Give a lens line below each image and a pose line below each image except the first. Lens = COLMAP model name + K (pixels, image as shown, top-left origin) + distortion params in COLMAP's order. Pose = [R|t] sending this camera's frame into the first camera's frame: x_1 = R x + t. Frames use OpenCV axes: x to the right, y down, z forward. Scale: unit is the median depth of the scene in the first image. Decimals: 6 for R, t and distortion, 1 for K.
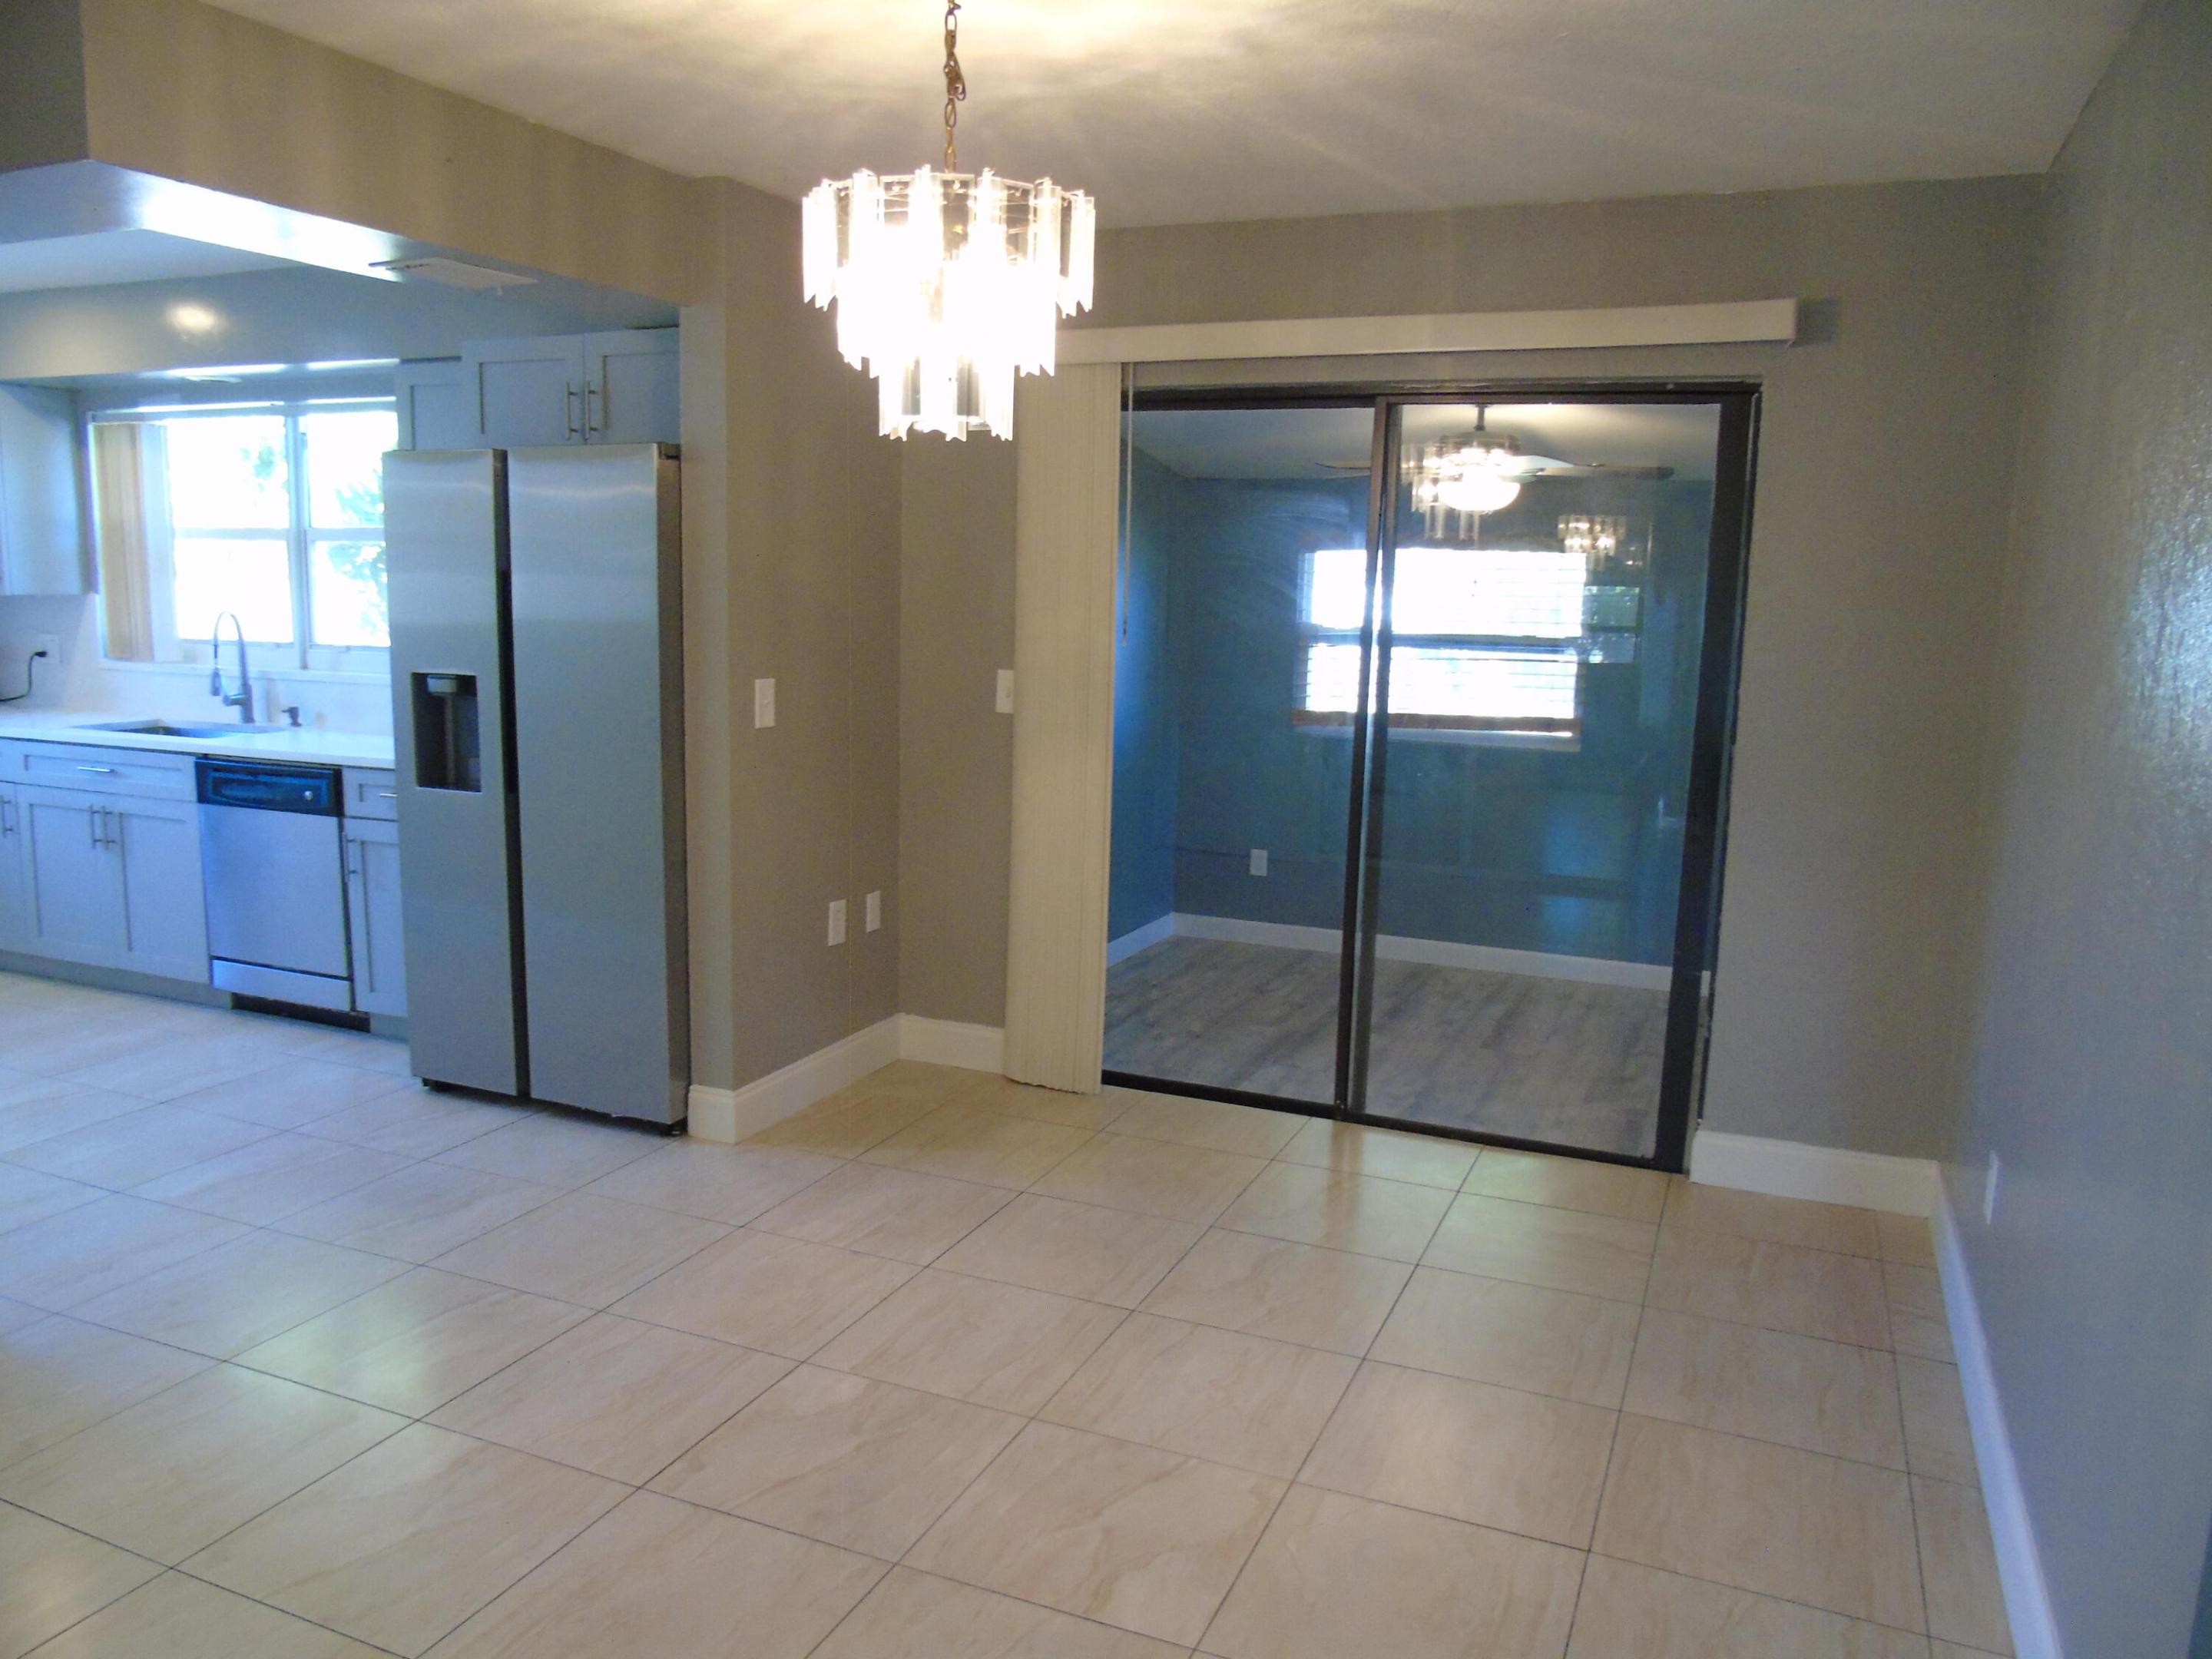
lens RADIAL K [[1652.5, 0, 1116.7], [0, 1652.5, 818.6], [0, 0, 1]] dist [-0.051196, 0.032363]
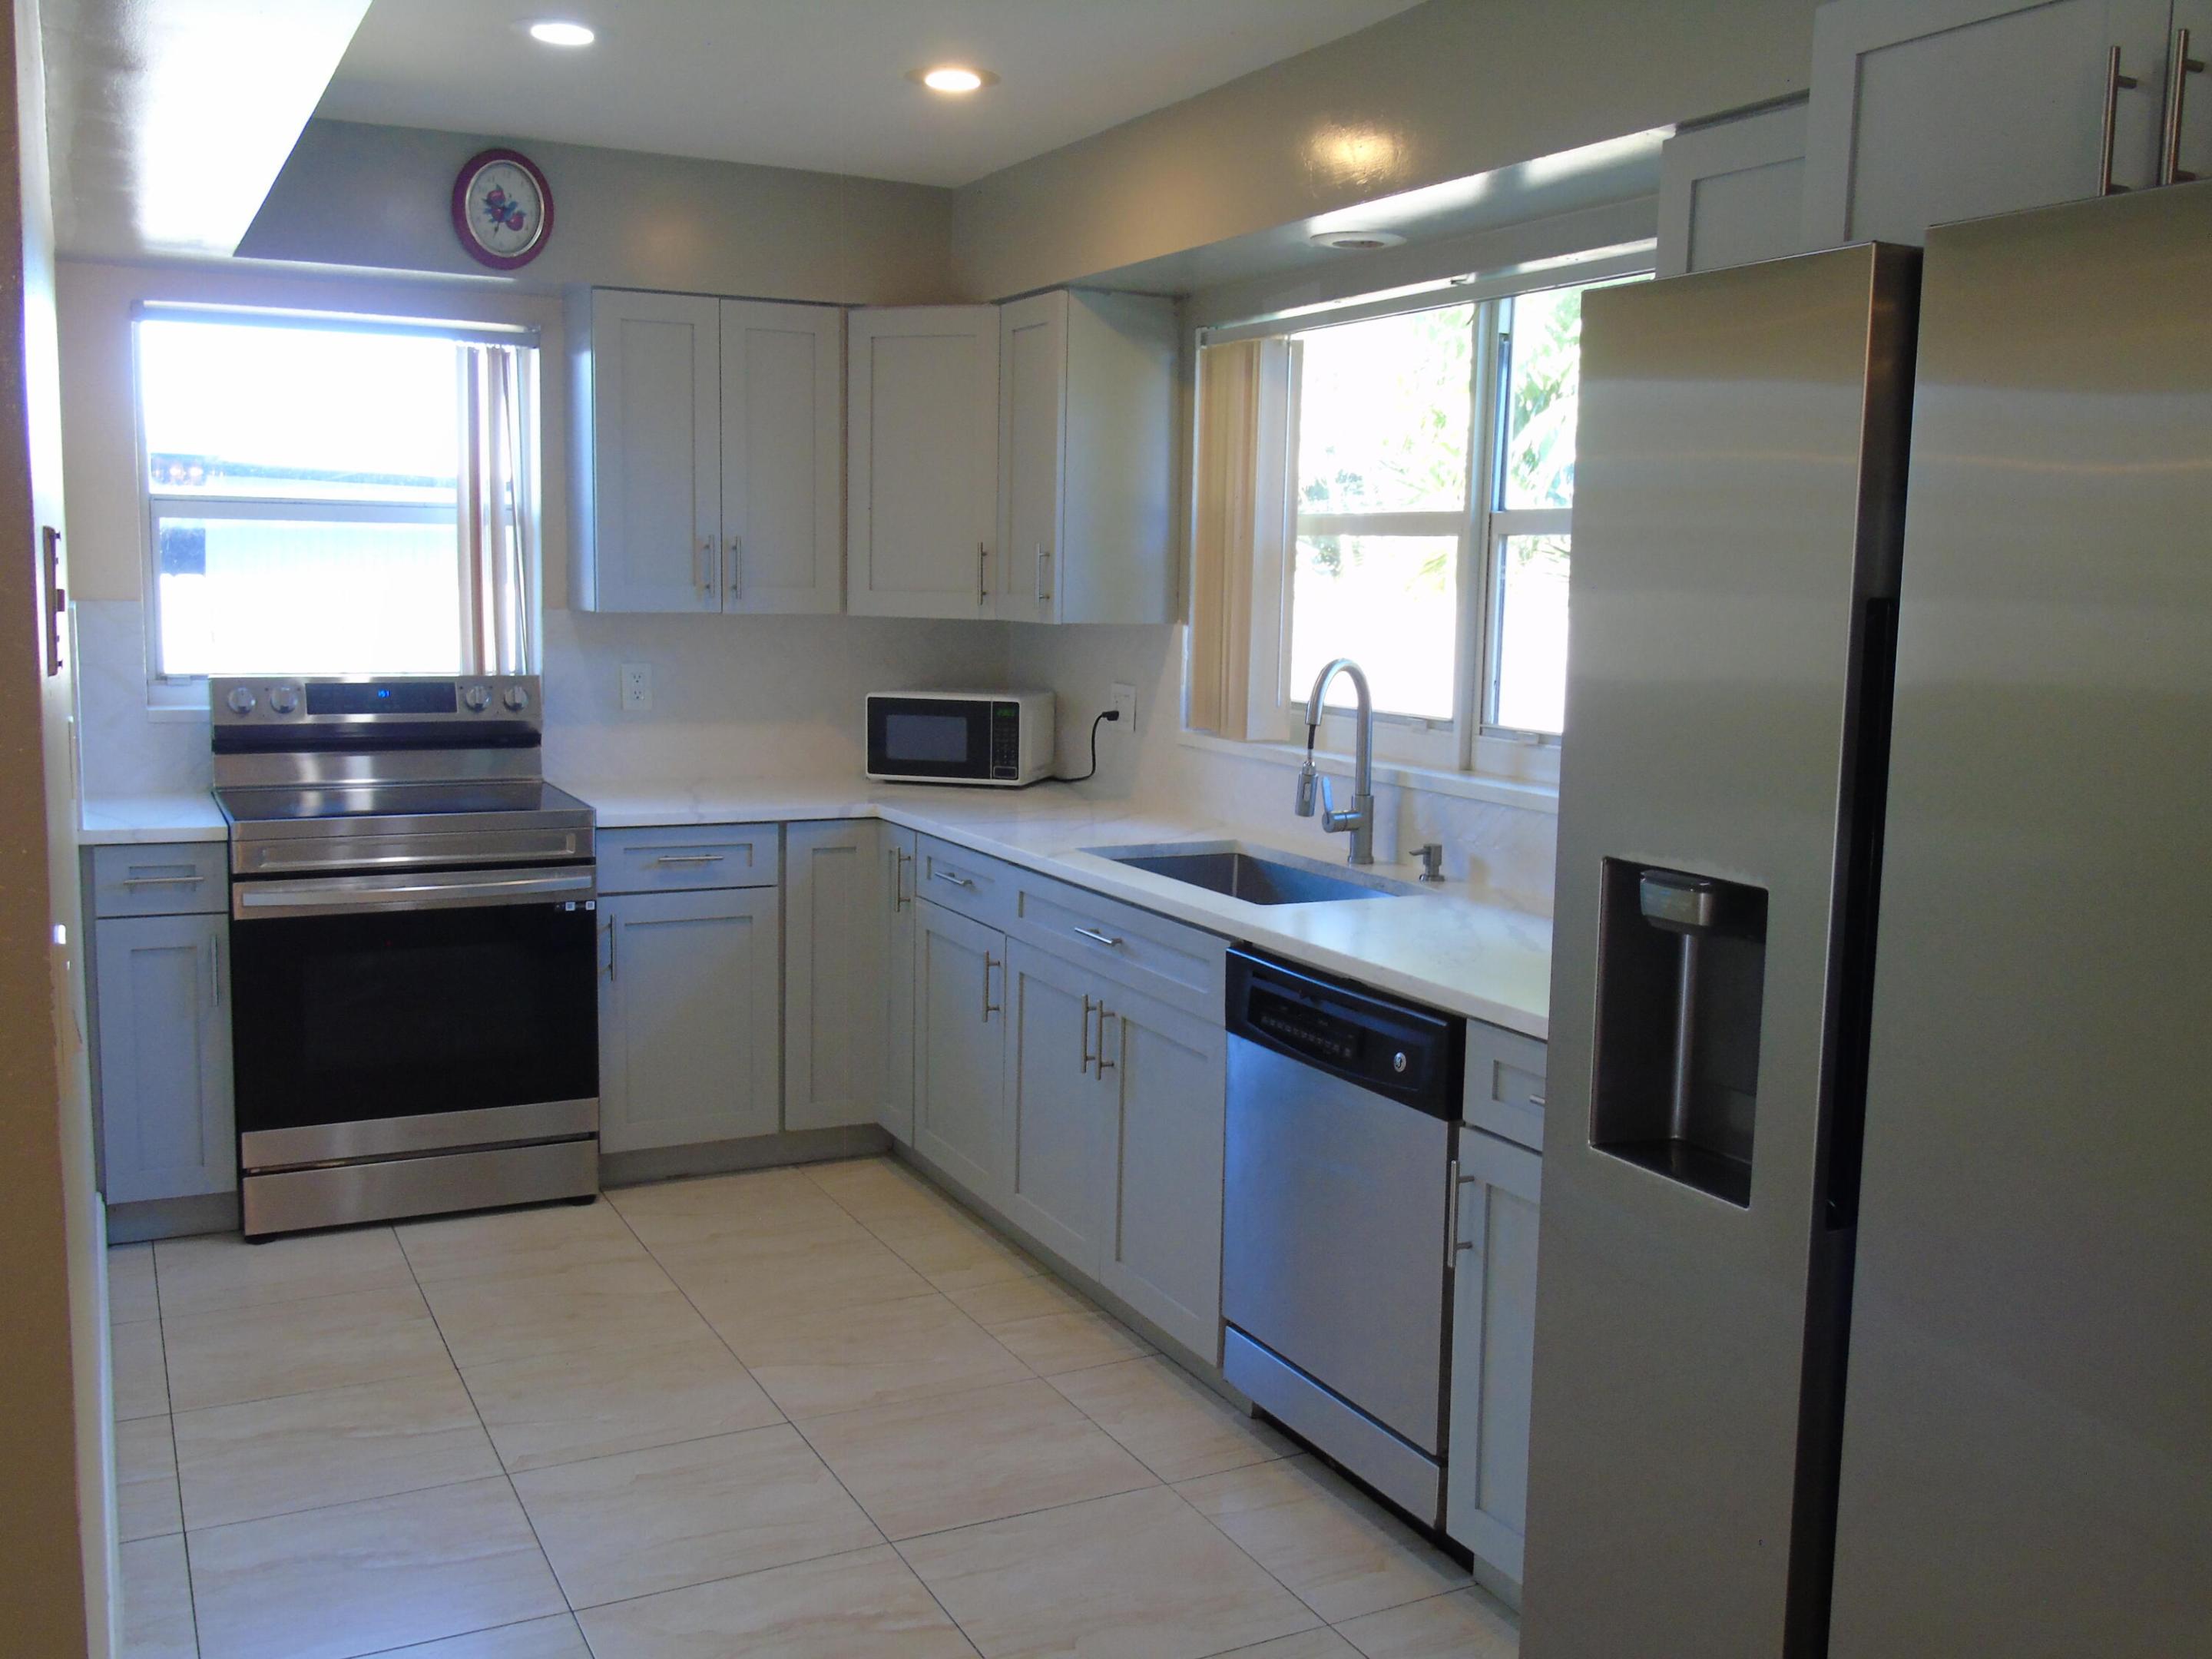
lens RADIAL K [[2045.3, 0, 1103.0], [0, 2045.3, 839.3], [0, 0, 1]] dist [-0.008486, 0.000000]
pose [[0.766558, 0.083014, -0.636787, -0.211673], [-0.101717, 0.994787, 0.007238, -0.083467], [0.634068, 0.059223, 0.771006, 0.544745]]
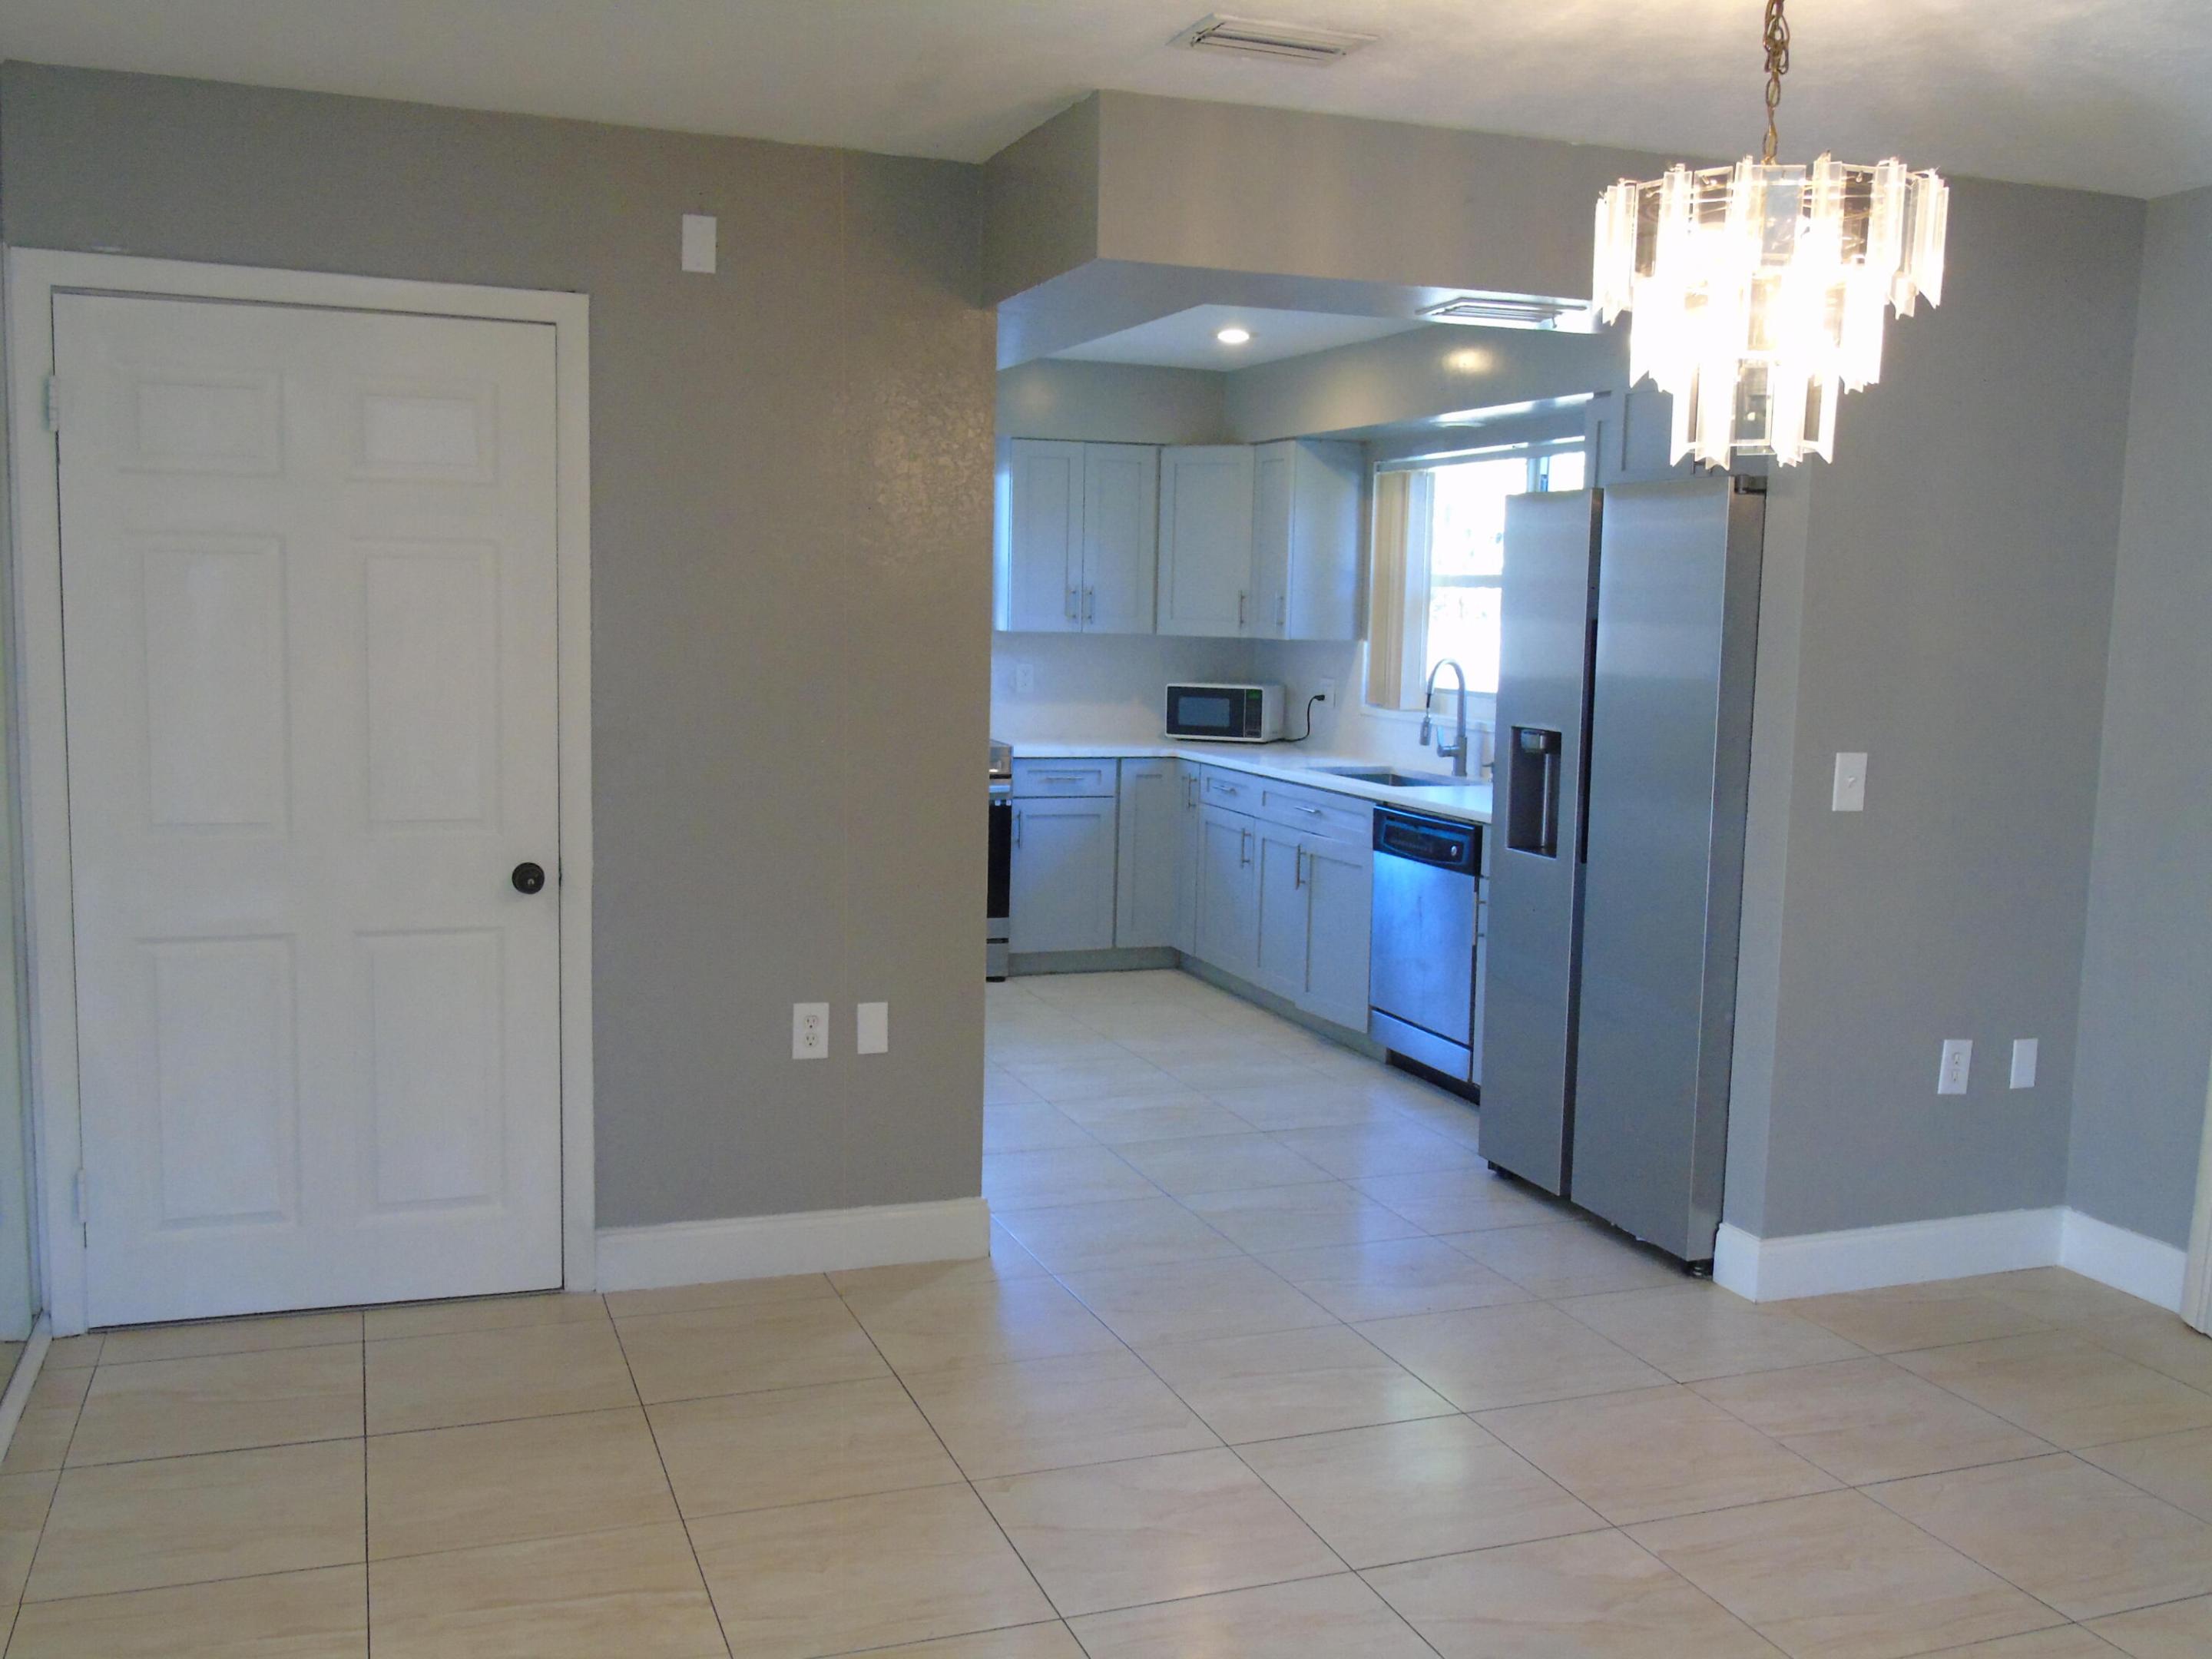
lens RADIAL K [[2045.3, 0, 1098.6], [0, 2045.3, 814.1], [0, 0, 1]] dist [-0.008486, 0.000000]
pose [[0.688816, 0.075662, -0.720977, 0.255364], [-0.118800, 0.992875, -0.009304, 0.000453], [0.715136, 0.092061, 0.692897, 0.017579]]
